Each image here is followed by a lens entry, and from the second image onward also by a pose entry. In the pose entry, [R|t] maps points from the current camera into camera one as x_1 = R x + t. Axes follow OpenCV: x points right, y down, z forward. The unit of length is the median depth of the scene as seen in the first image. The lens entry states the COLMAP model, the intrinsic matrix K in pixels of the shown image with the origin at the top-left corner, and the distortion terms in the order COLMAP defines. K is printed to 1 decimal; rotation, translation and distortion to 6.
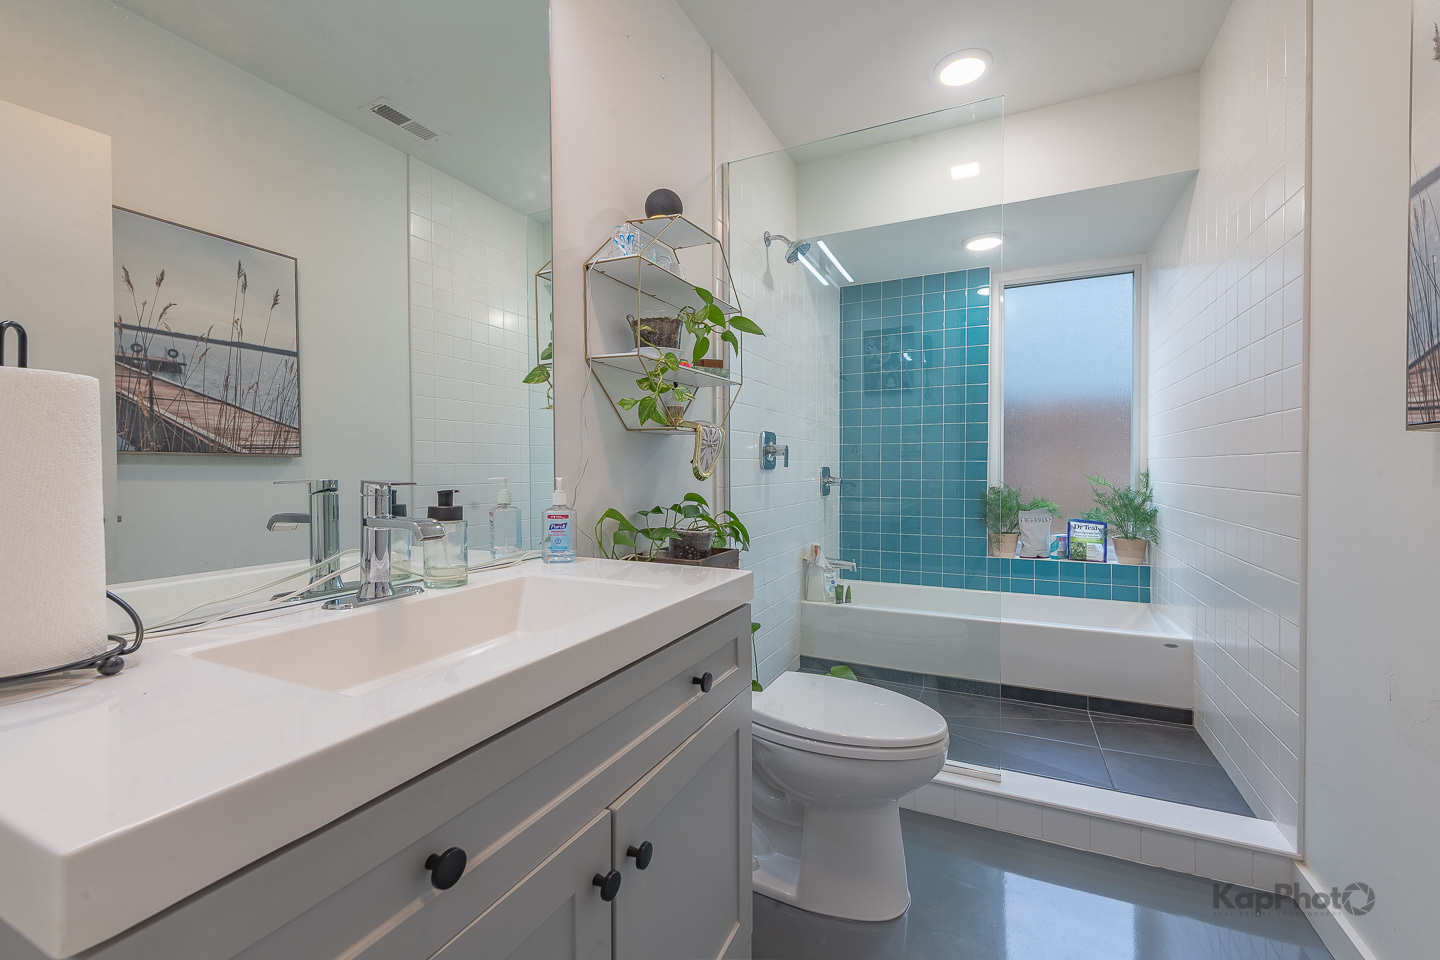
lens RADIAL K [[591.1, 0, 719.8], [0, 591.1, 478.8], [0, 0, 1]] dist [0.018101, -0.005563]
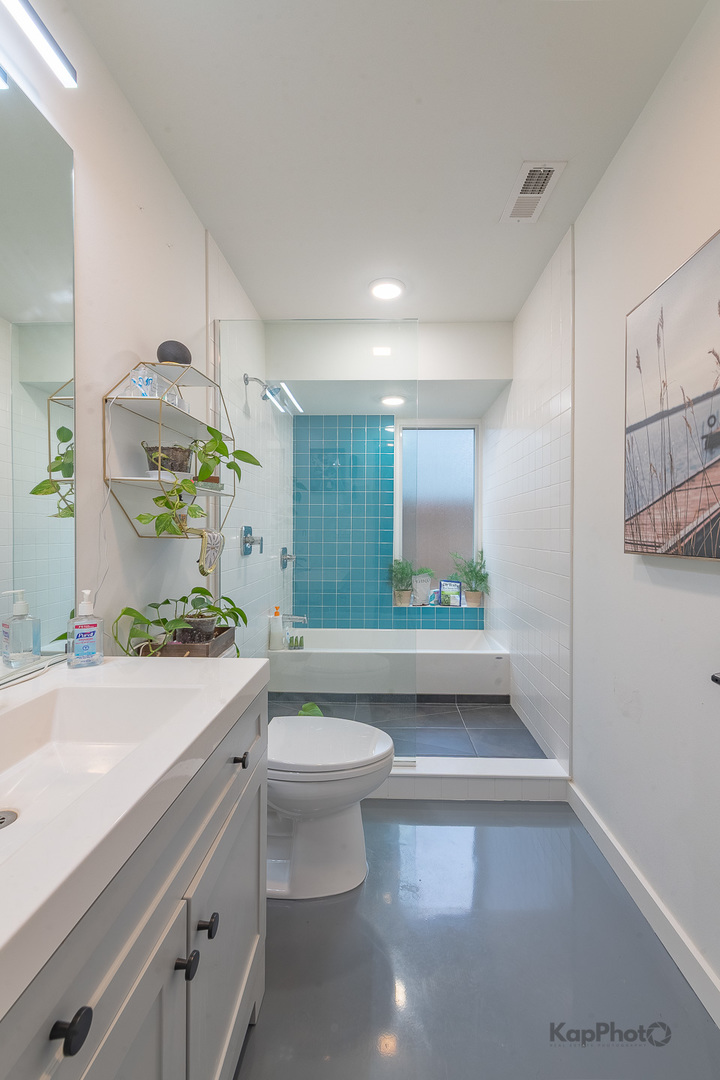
lens RADIAL K [[443.4, 0, 358.6], [0, 443.4, 531.0], [0, 0, 1]] dist [0.018101, -0.005563]
pose [[0.918506, -0.008819, 0.395308, -0.088743], [0.011984, 0.999913, -0.005539, -0.070860], [-0.395225, 0.009825, 0.918532, 0.013231]]
